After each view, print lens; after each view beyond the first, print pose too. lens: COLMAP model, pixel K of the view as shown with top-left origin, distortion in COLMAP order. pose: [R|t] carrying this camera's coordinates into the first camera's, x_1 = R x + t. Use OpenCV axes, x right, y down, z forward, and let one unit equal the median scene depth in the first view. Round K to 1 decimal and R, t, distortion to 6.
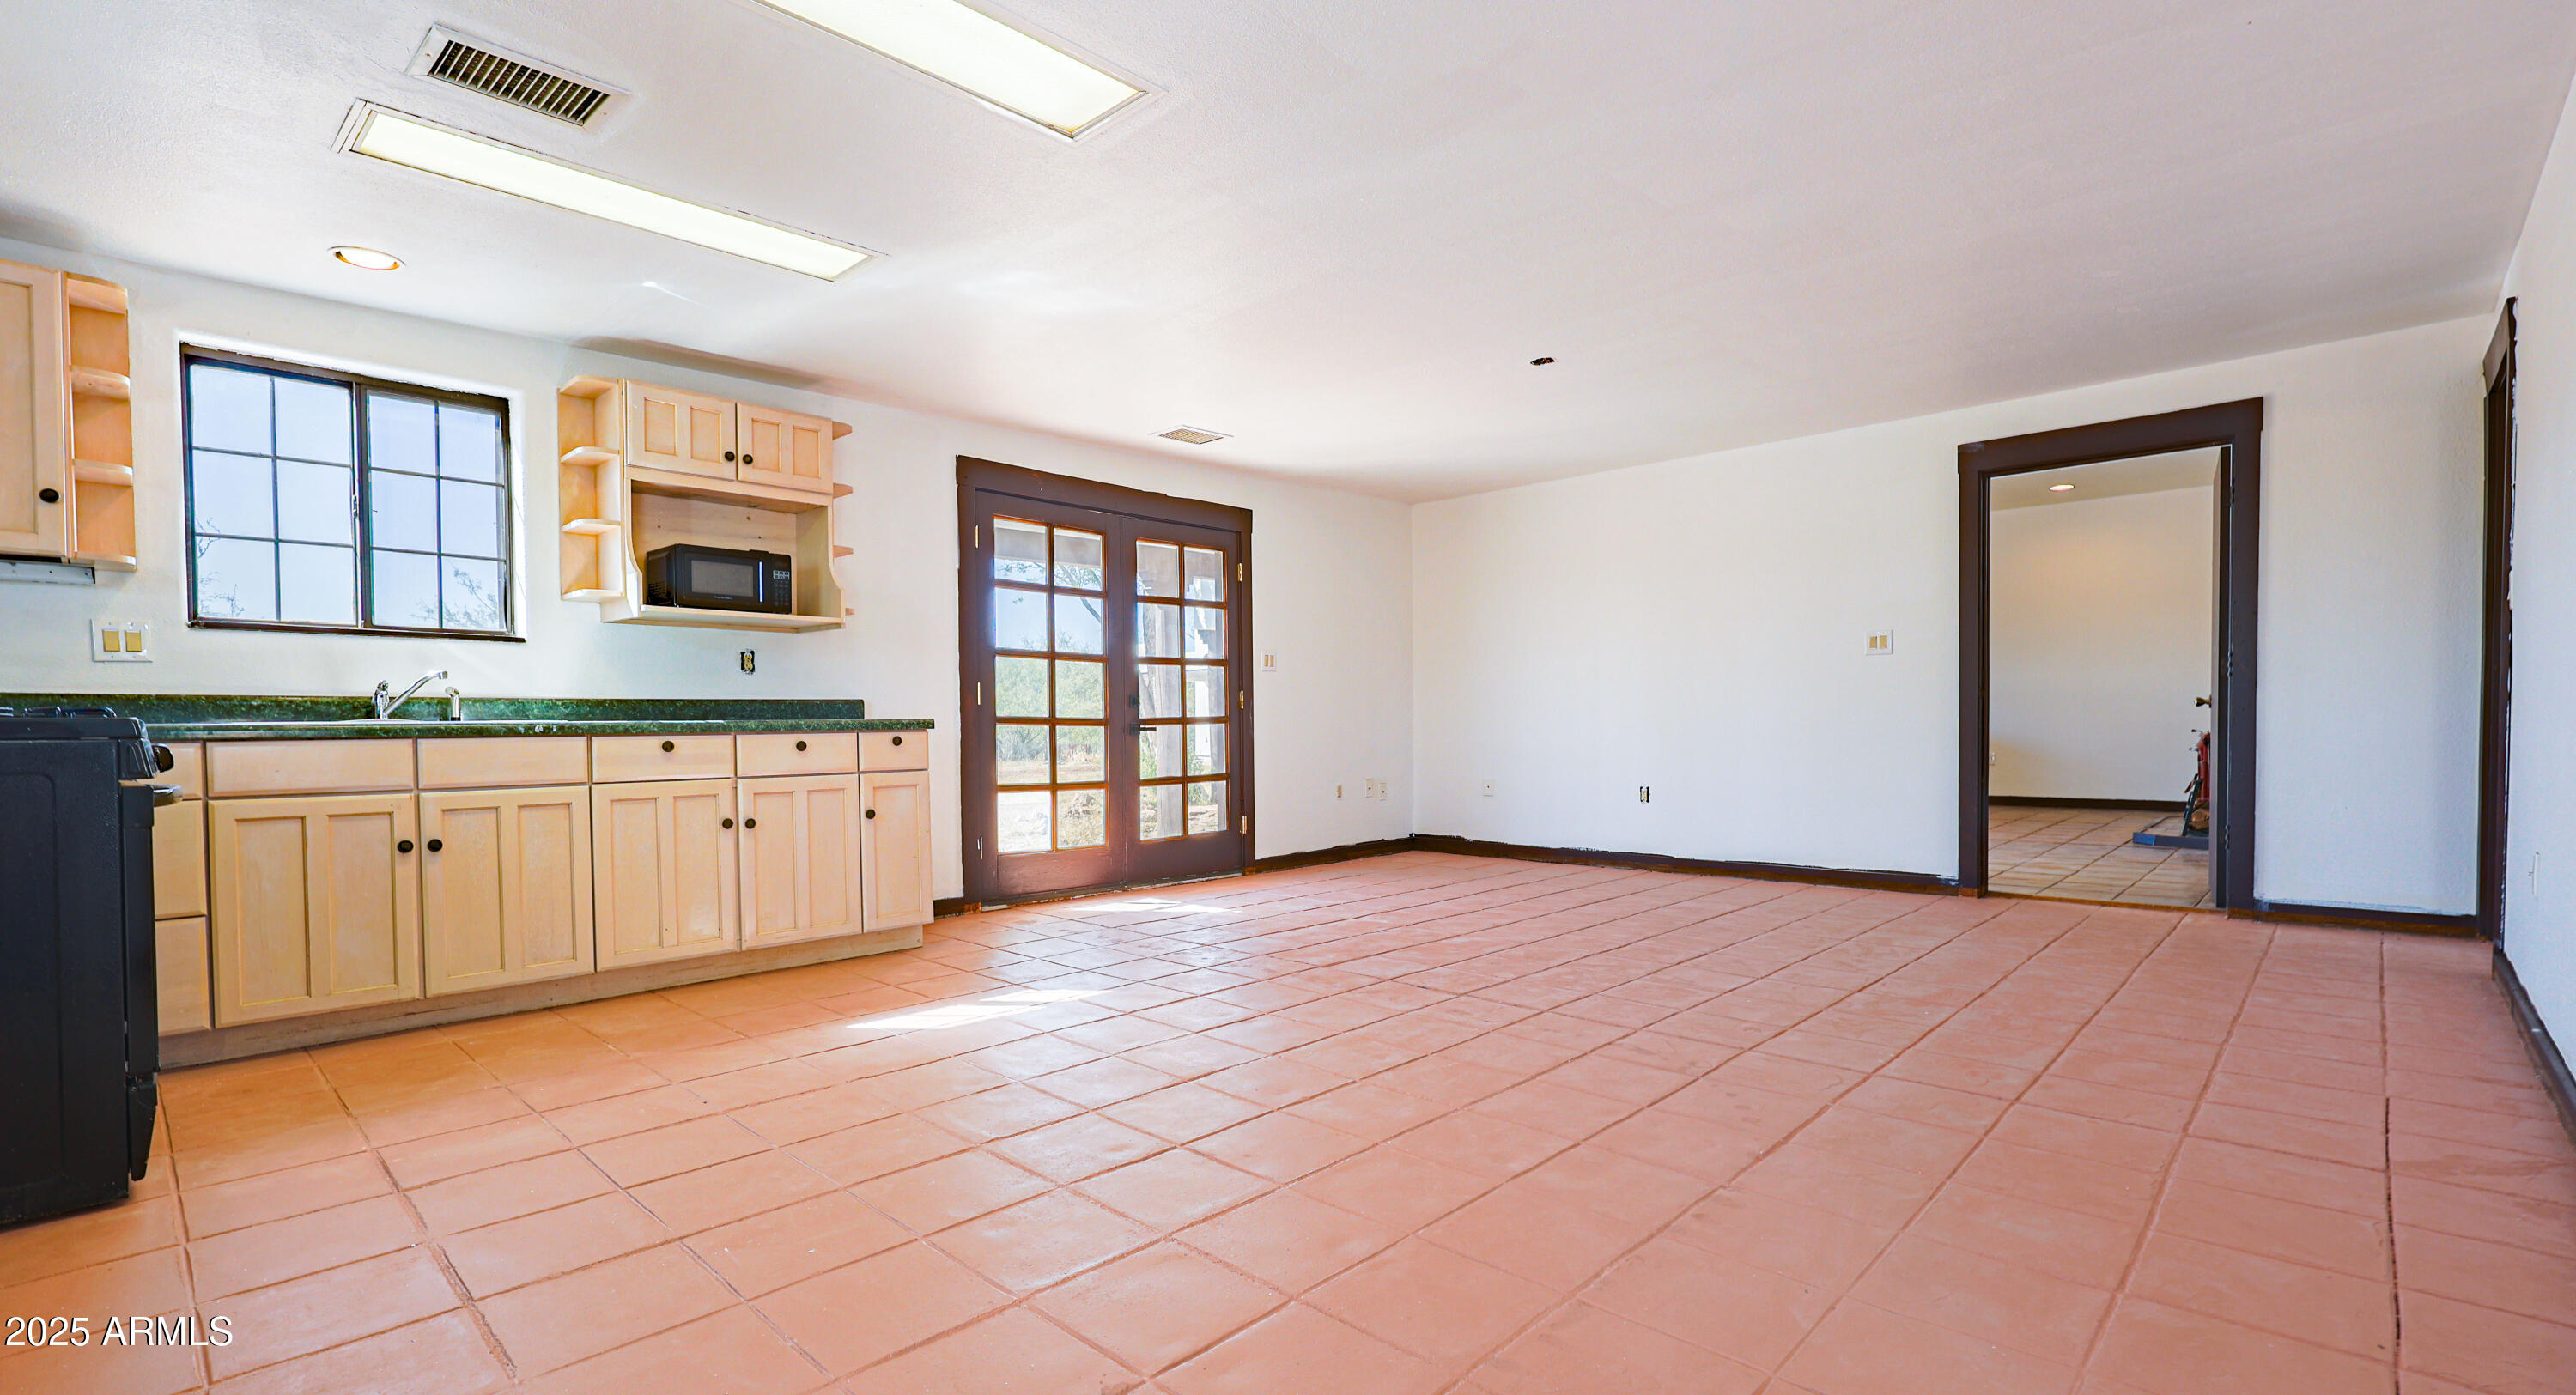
lens RADIAL K [[1148.8, 0, 1237.0], [0, 1148.8, 755.0], [0, 0, 1]] dist [0.004989, 0.000092]
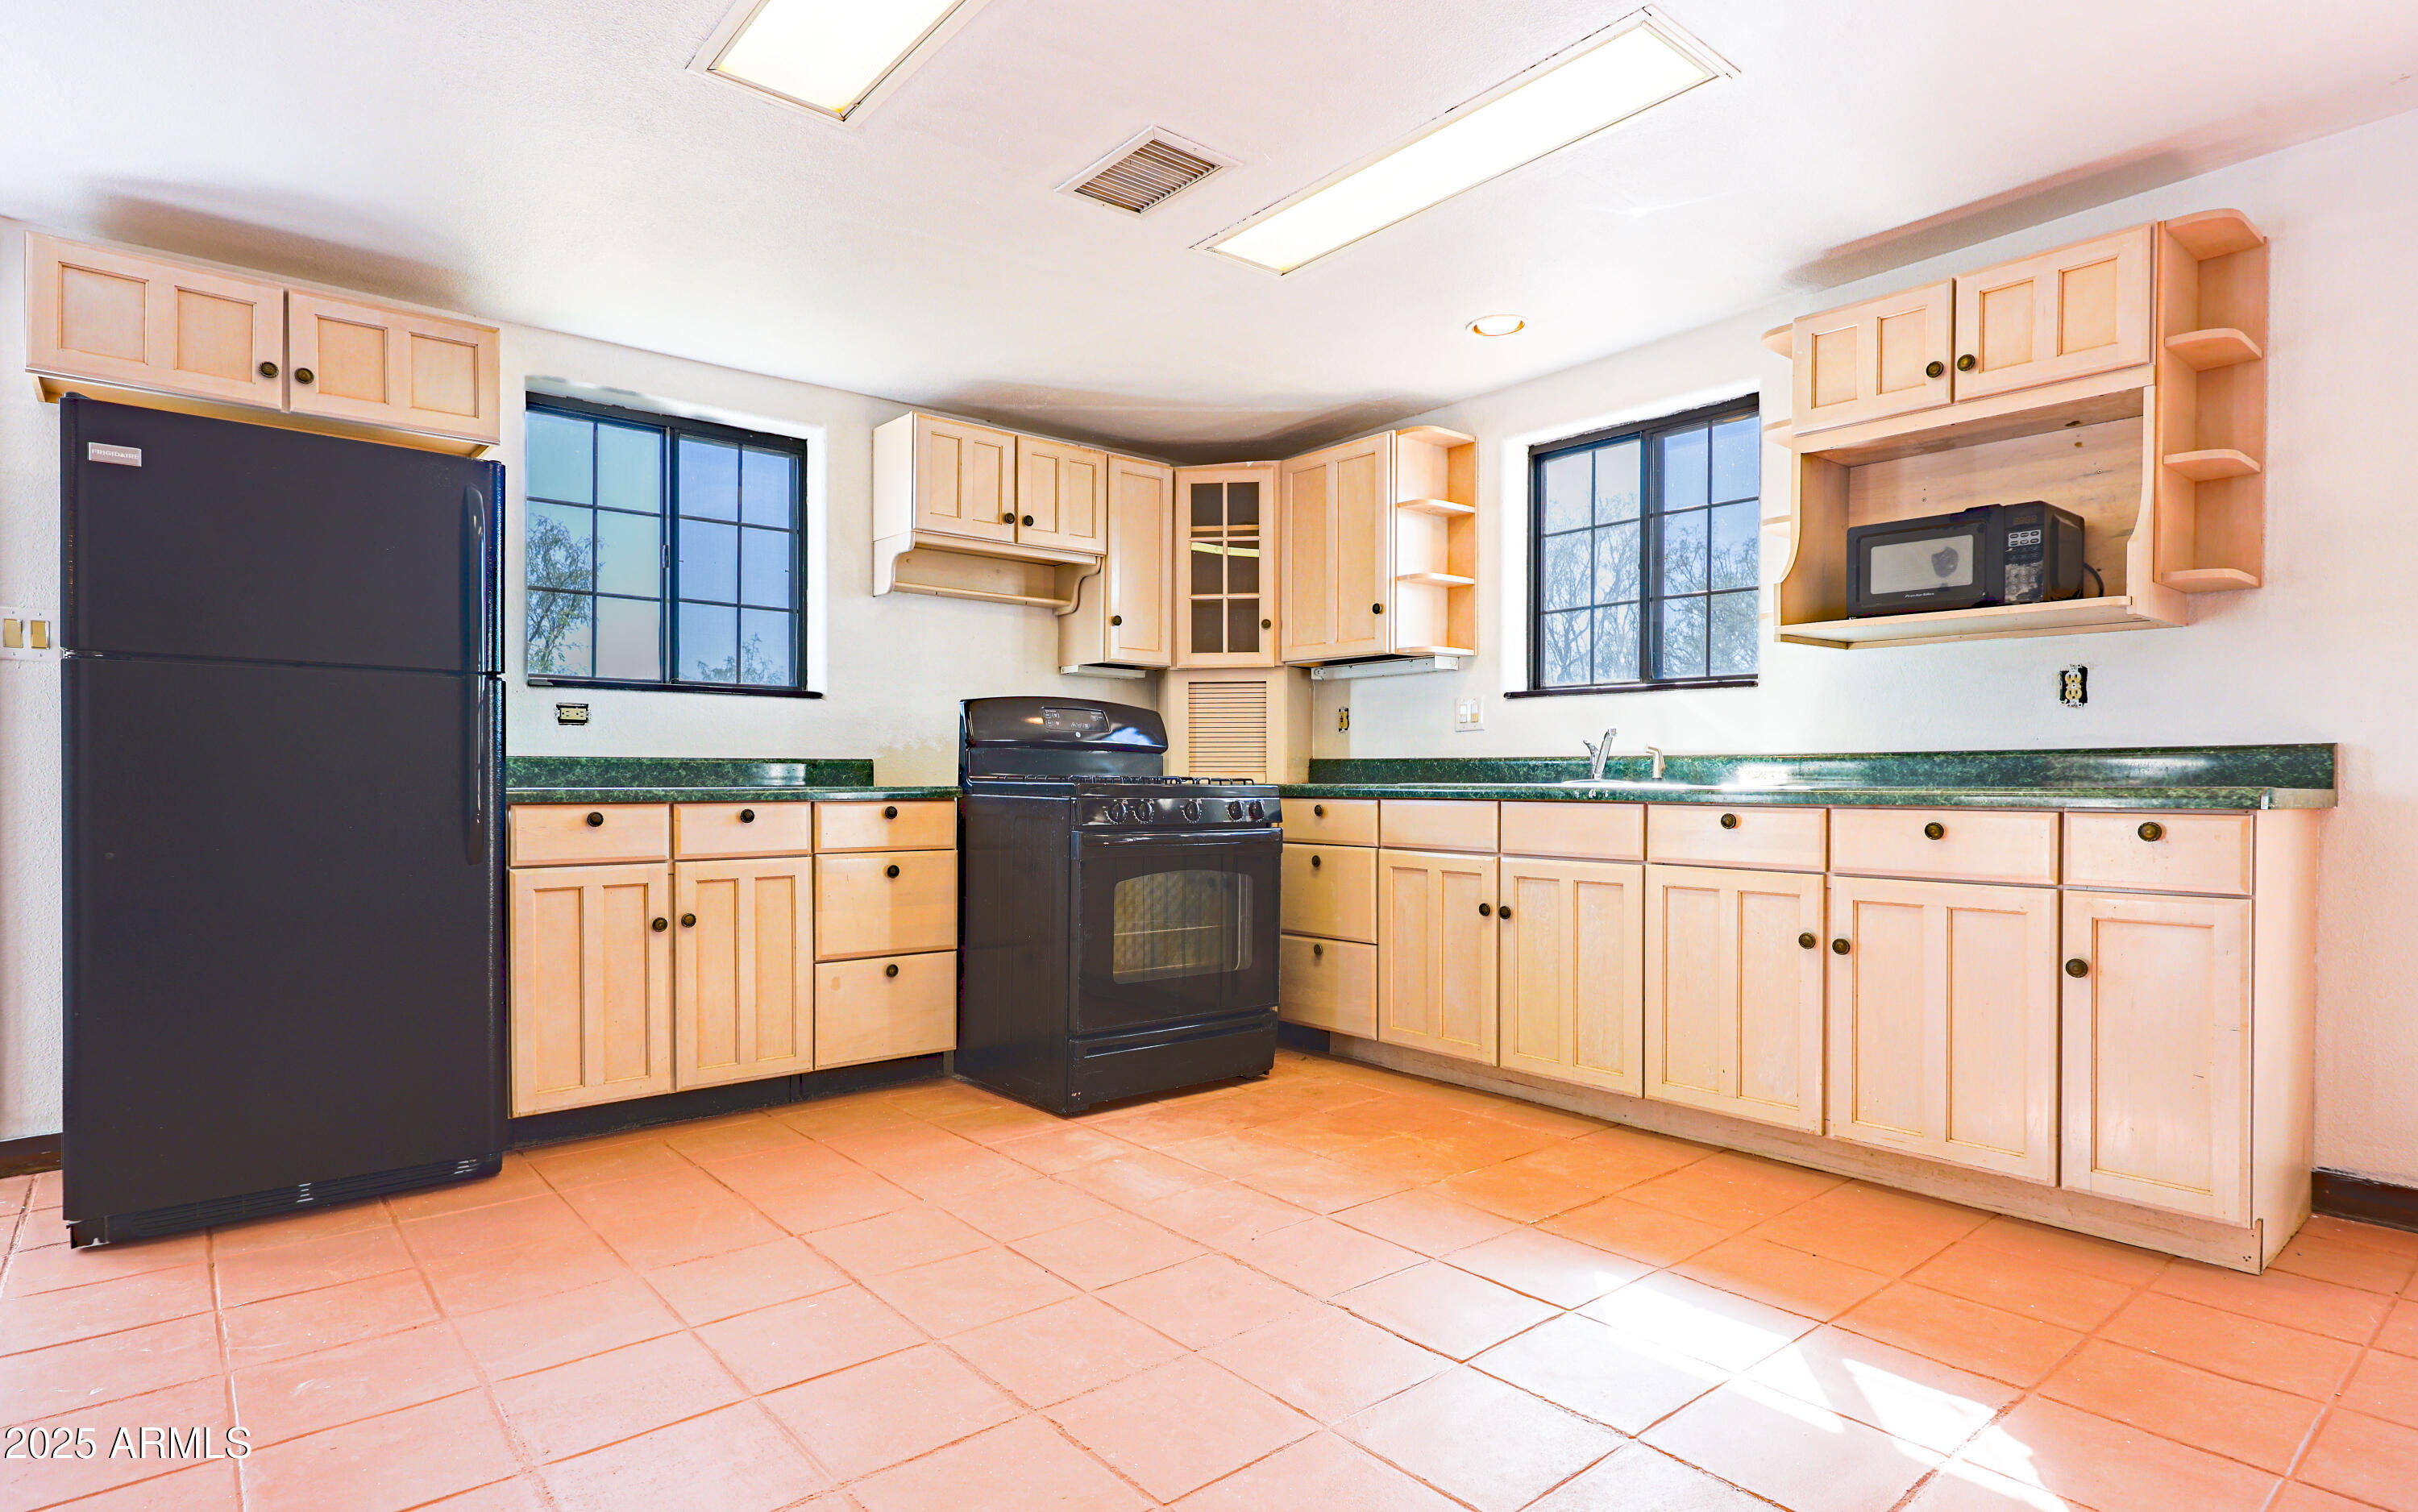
lens RADIAL K [[1253.0, 0, 1190.3], [0, 1253.0, 792.8], [0, 0, 1]] dist [-0.006974, -0.000095]
pose [[-0.107580, 0.018523, -0.994024, 0.298381], [-0.029744, 0.999319, 0.021840, -0.029499], [0.993751, 0.031915, -0.106955, 0.685362]]
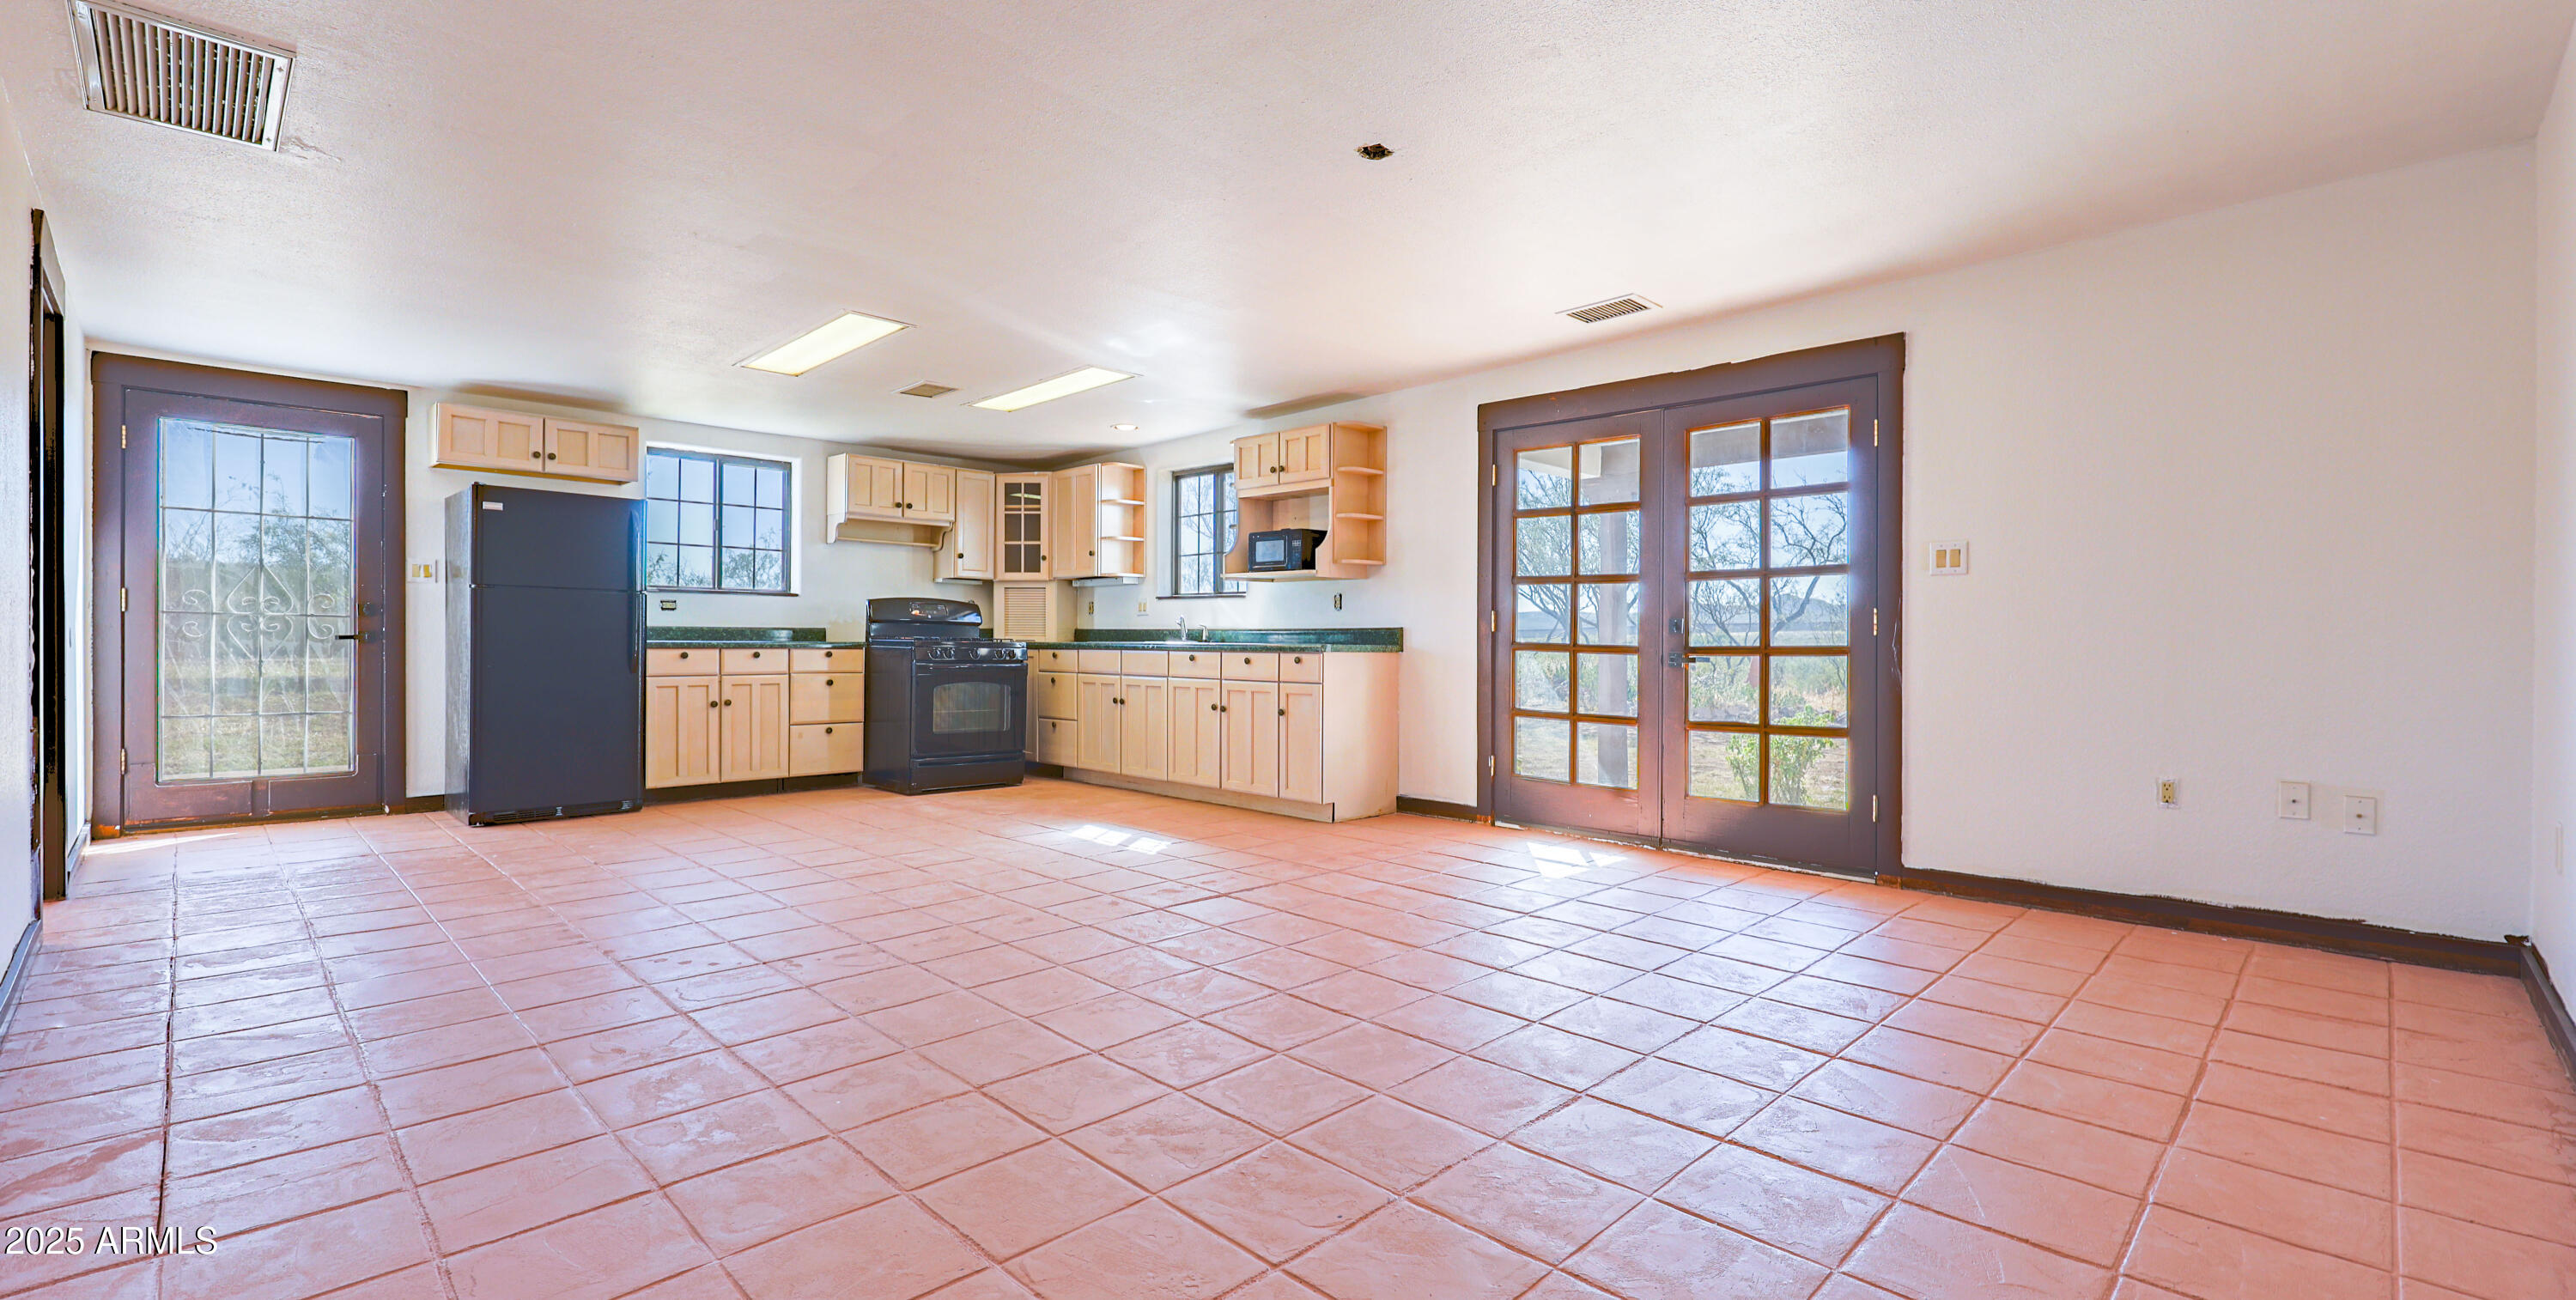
lens RADIAL K [[1089.5, 0, 1287.3], [0, 1089.5, 644.2], [0, 0, 1]] dist [-0.011700, 0.000015]
pose [[-0.002360, 0.010504, -0.999942, 1.020723], [-0.036734, 0.999269, 0.010584, -0.045925], [0.999322, 0.036757, -0.001973, 1.047879]]
